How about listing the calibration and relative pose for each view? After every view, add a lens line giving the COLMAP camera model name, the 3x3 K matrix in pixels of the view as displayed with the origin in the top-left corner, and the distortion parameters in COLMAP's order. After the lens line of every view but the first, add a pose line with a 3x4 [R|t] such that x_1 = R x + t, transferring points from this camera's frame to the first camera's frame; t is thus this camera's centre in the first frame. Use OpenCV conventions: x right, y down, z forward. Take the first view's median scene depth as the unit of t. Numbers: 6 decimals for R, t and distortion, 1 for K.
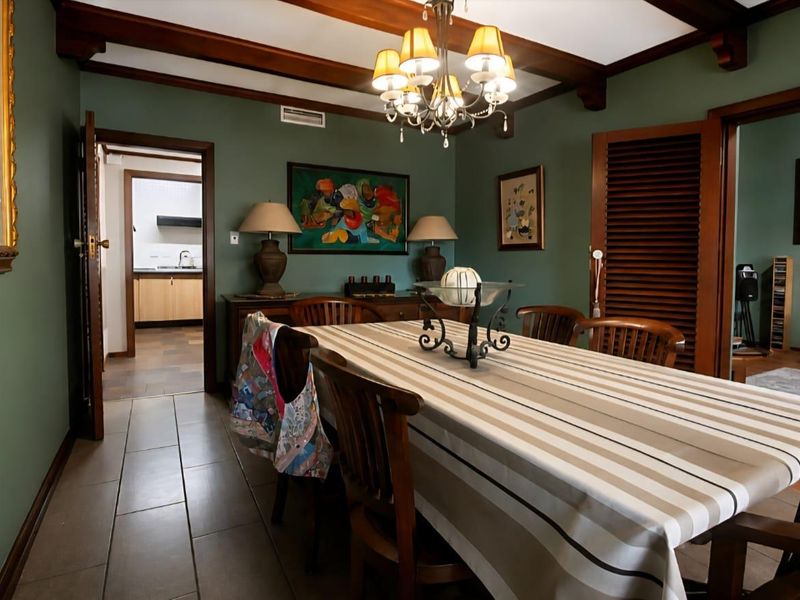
lens RADIAL K [[460.6, 0, 401.7], [0, 460.6, 300.2], [0, 0, 1]] dist [-0.003370, -0.001105]
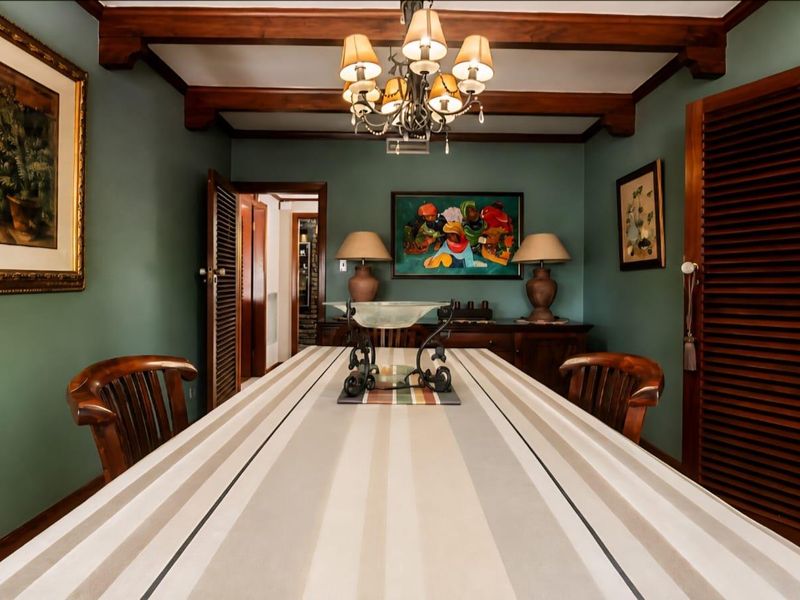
lens RADIAL K [[460.6, 0, 400.9], [0, 460.6, 294.4], [0, 0, 1]] dist [-0.003370, -0.001105]
pose [[0.878856, -0.002855, -0.477079, 0.258121], [-0.037029, 0.996557, -0.074176, 0.008150], [0.475649, 0.082855, 0.875725, 0.111613]]
